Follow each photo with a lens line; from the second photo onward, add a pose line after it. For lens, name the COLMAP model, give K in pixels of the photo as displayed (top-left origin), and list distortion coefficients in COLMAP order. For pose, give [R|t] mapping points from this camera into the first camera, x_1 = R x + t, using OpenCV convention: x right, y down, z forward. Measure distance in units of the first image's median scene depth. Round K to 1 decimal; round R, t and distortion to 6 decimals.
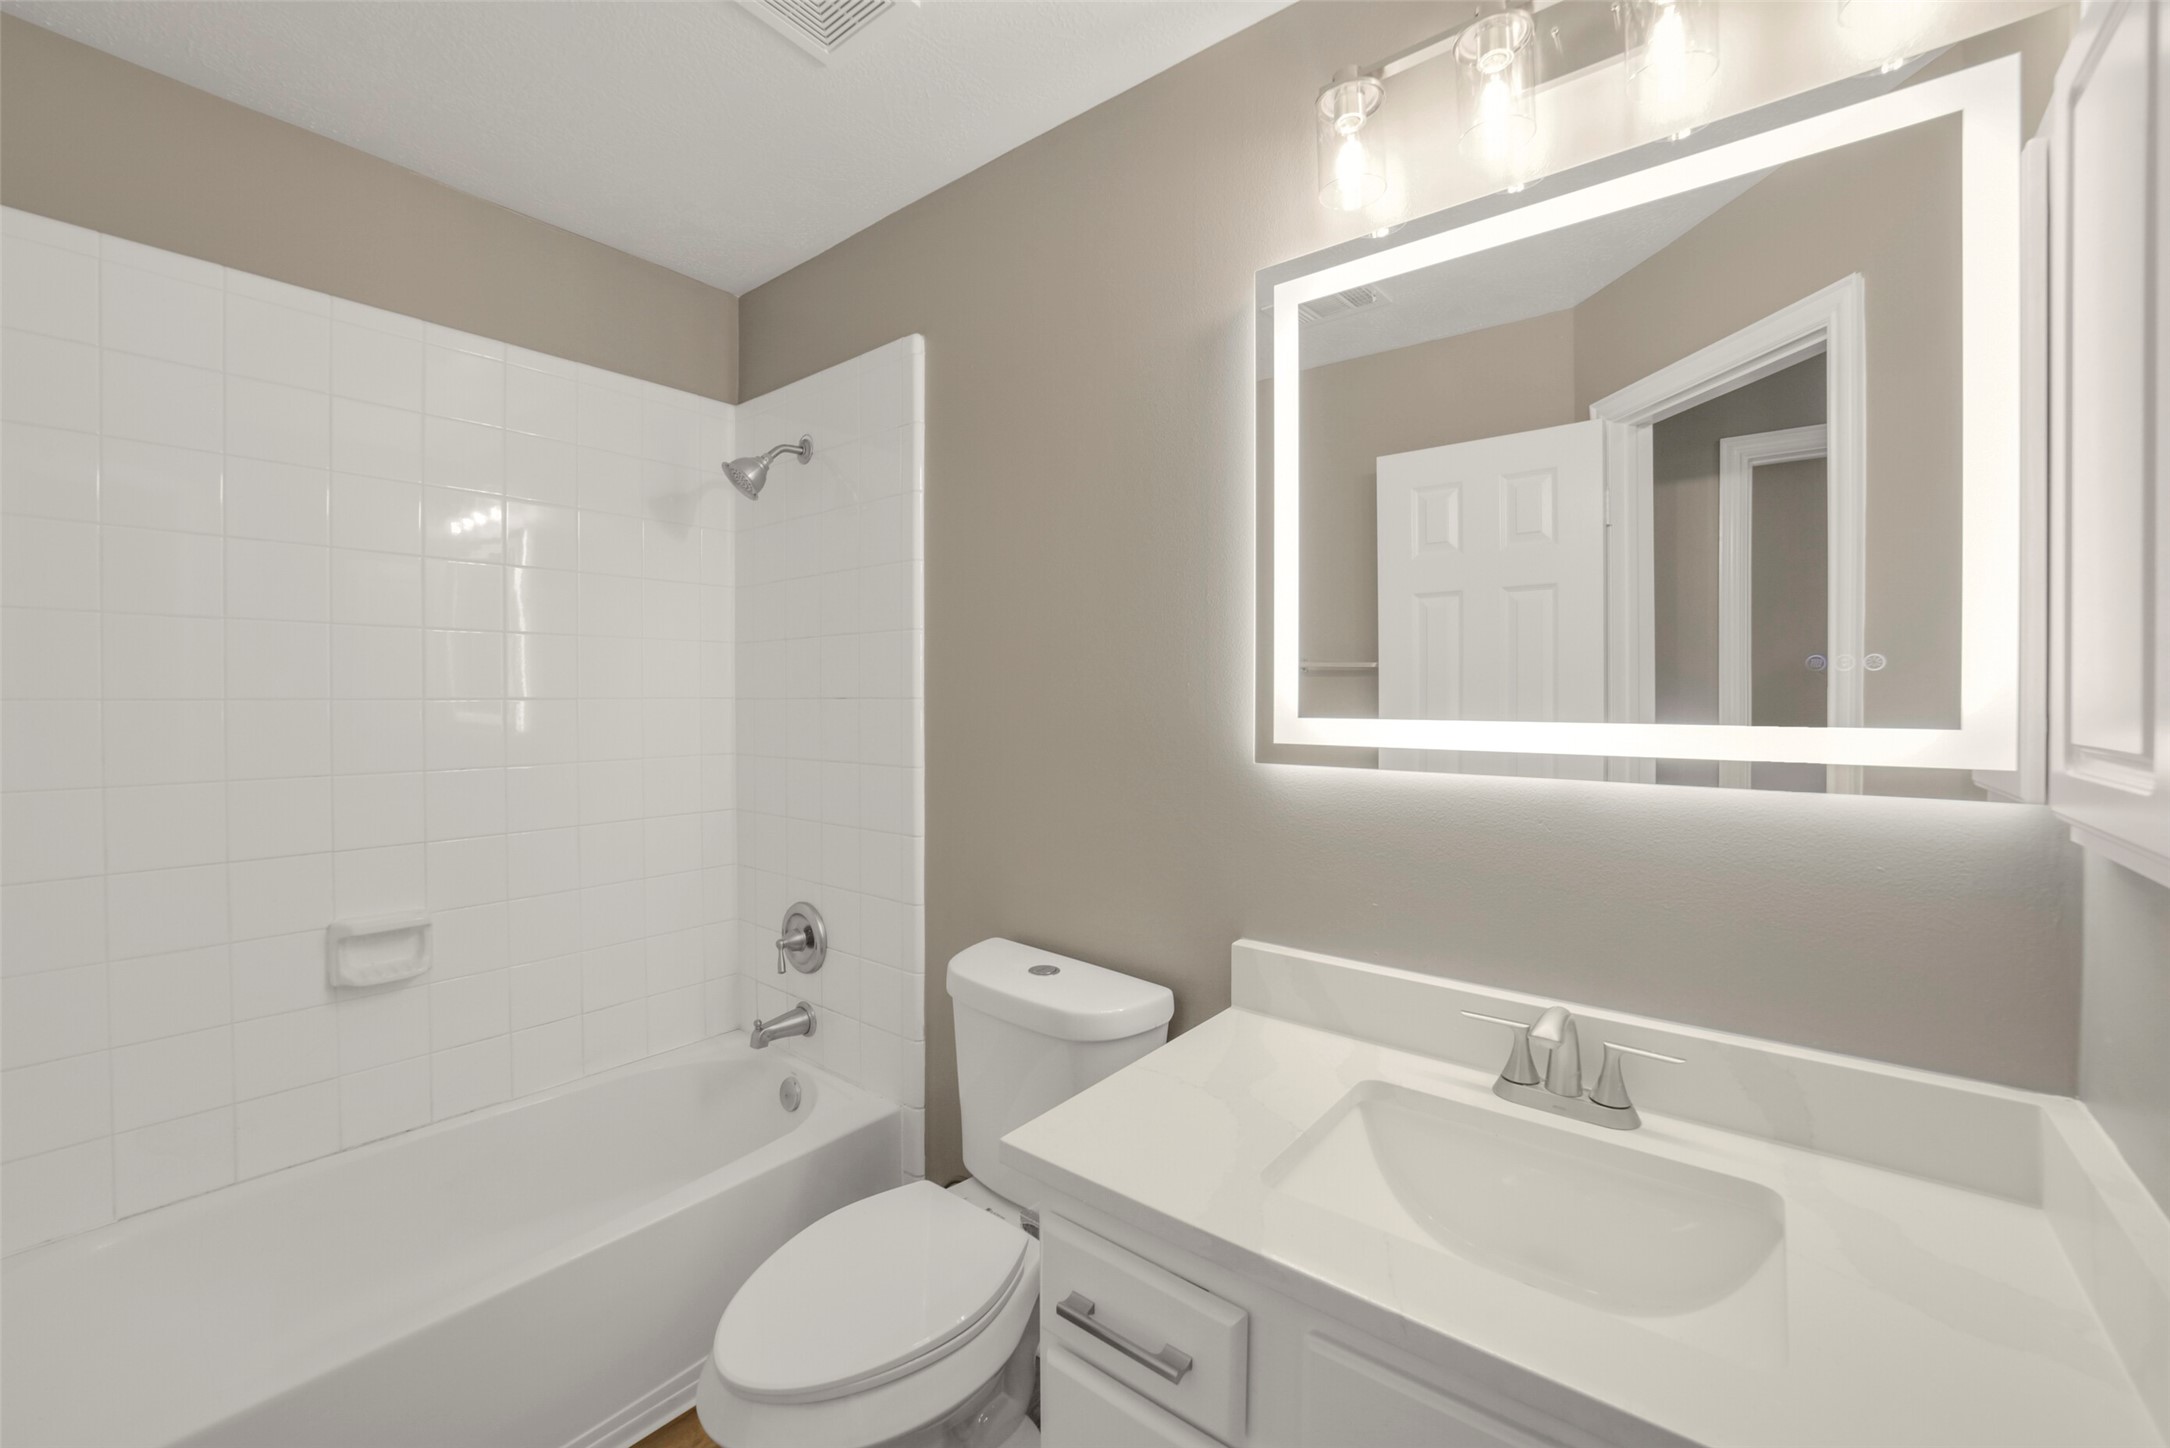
lens RADIAL K [[871.3, 0, 1087.5], [0, 871.3, 718.2], [0, 0, 1]] dist [-0.022654, 0.009590]
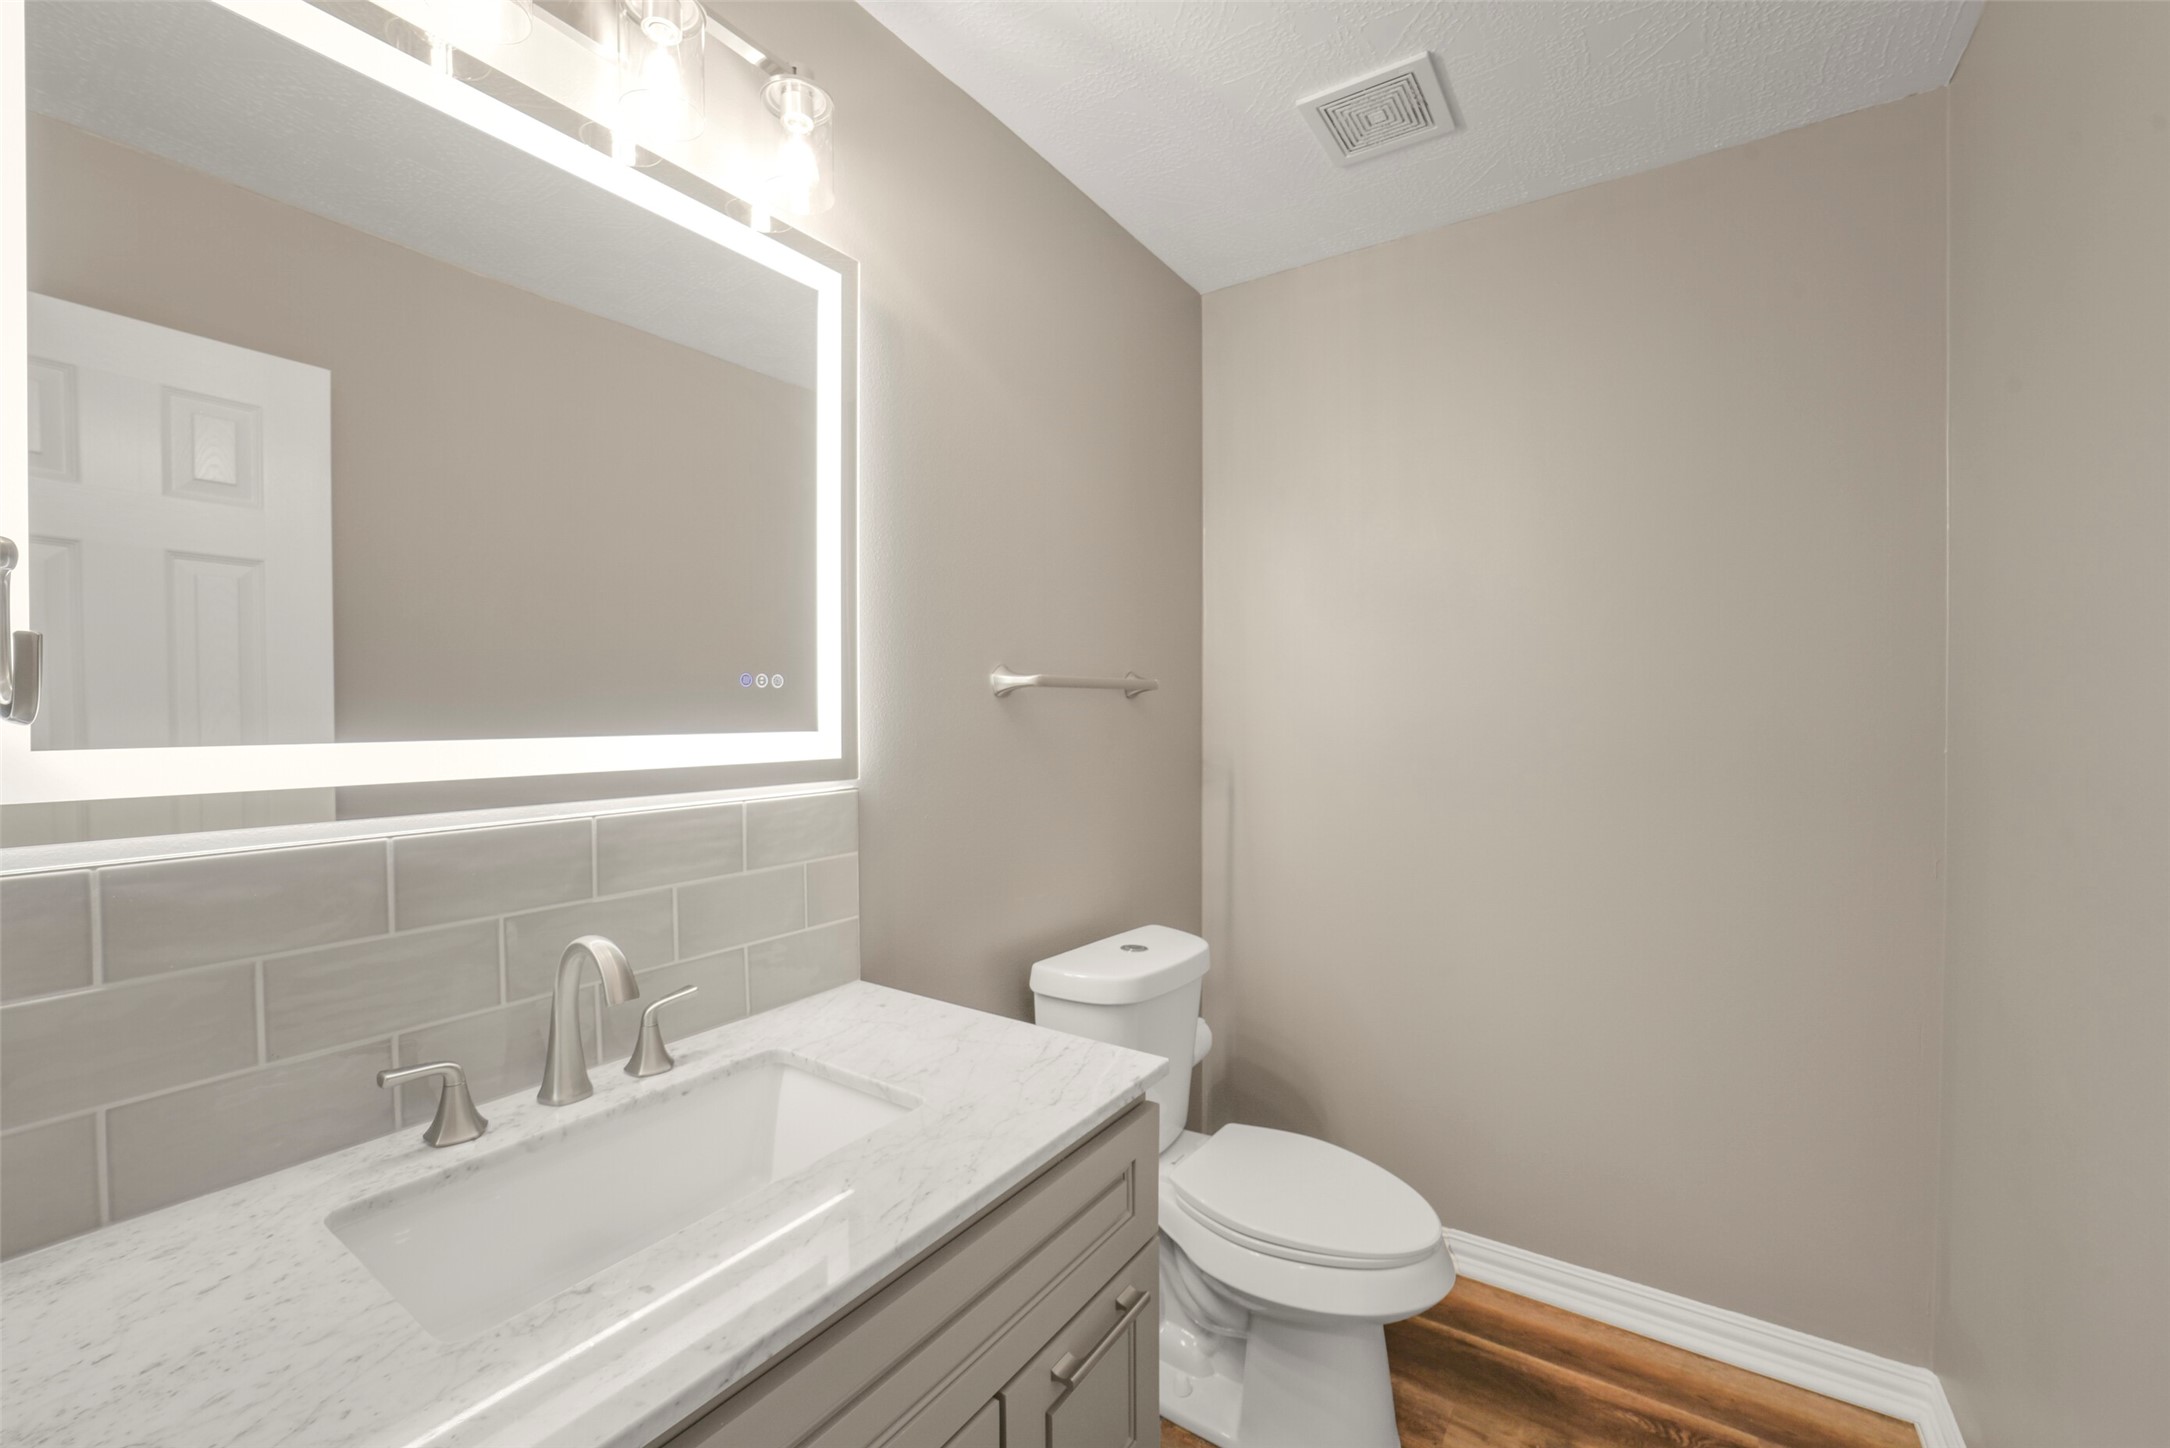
lens RADIAL K [[871.3, 0, 1087.5], [0, 871.3, 718.2], [0, 0, 1]] dist [-0.022654, 0.009590]
pose [[-0.084069, -0.012907, 0.996376, -0.218989], [0.025351, 0.999565, 0.015087, -0.010814], [-0.996137, 0.026527, -0.083705, 0.356704]]
